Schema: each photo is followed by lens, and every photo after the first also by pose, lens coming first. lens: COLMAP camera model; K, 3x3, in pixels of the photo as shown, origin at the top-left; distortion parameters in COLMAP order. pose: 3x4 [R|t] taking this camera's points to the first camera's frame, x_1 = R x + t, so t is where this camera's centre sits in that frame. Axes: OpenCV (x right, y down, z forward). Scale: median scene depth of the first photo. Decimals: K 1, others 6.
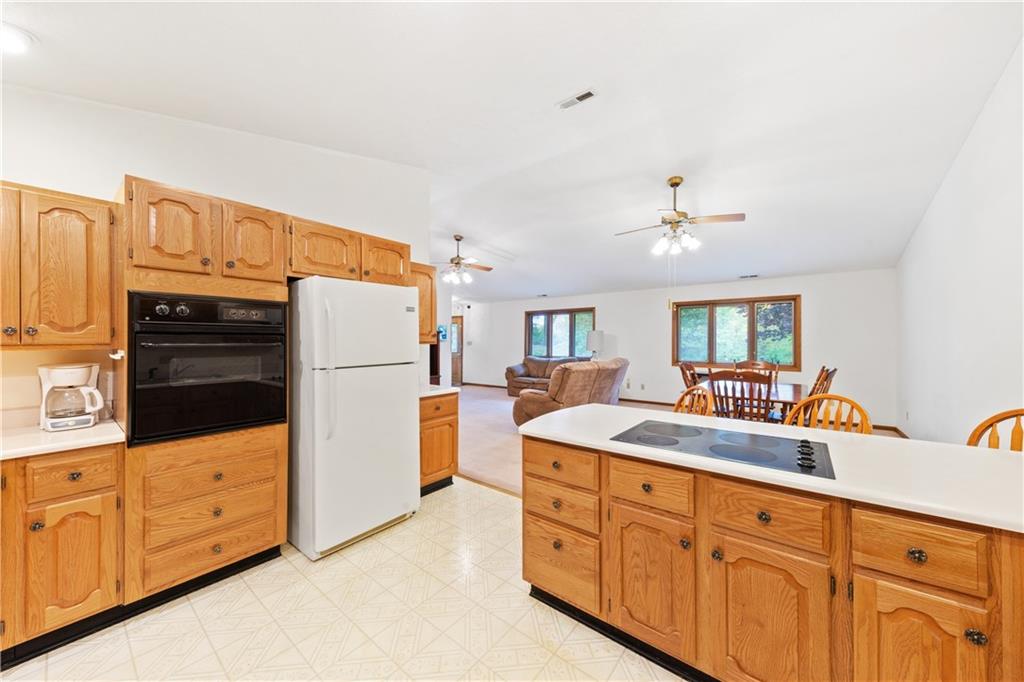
lens RADIAL K [[364.8, 0, 509.4], [0, 364.8, 341.7], [0, 0, 1]] dist [0.001346, 0.000187]
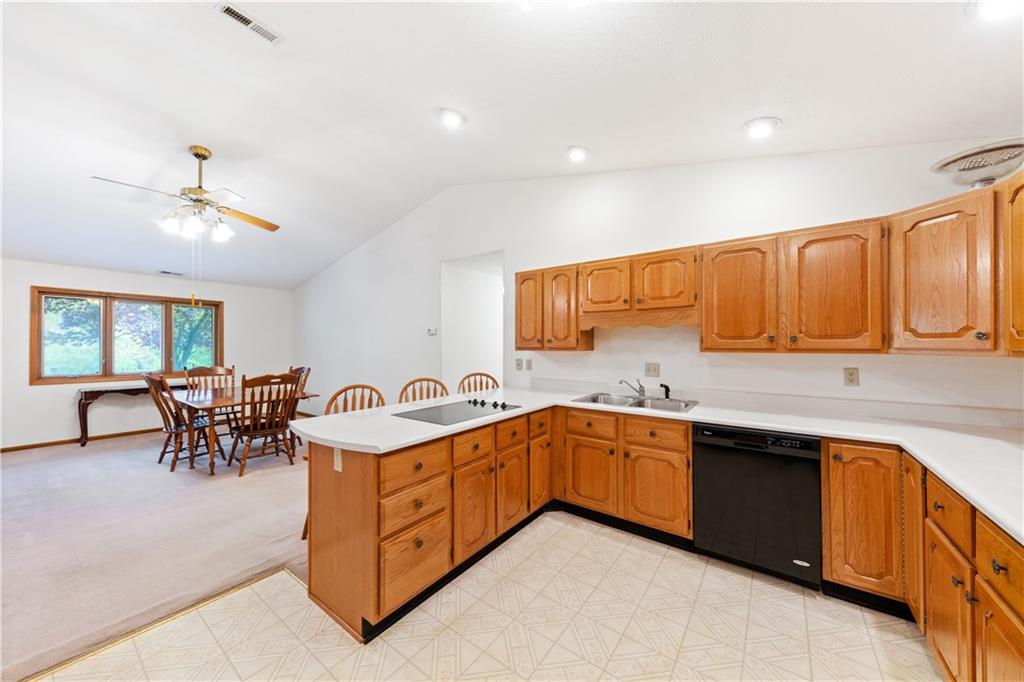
lens RADIAL K [[364.8, 0, 505.7], [0, 364.8, 346.6], [0, 0, 1]] dist [0.001346, 0.000187]
pose [[-0.057114, -0.000209, 0.998368, -0.276655], [0.001206, 0.999999, 0.000278, 0.000013], [-0.998367, 0.001220, -0.057114, 0.245212]]
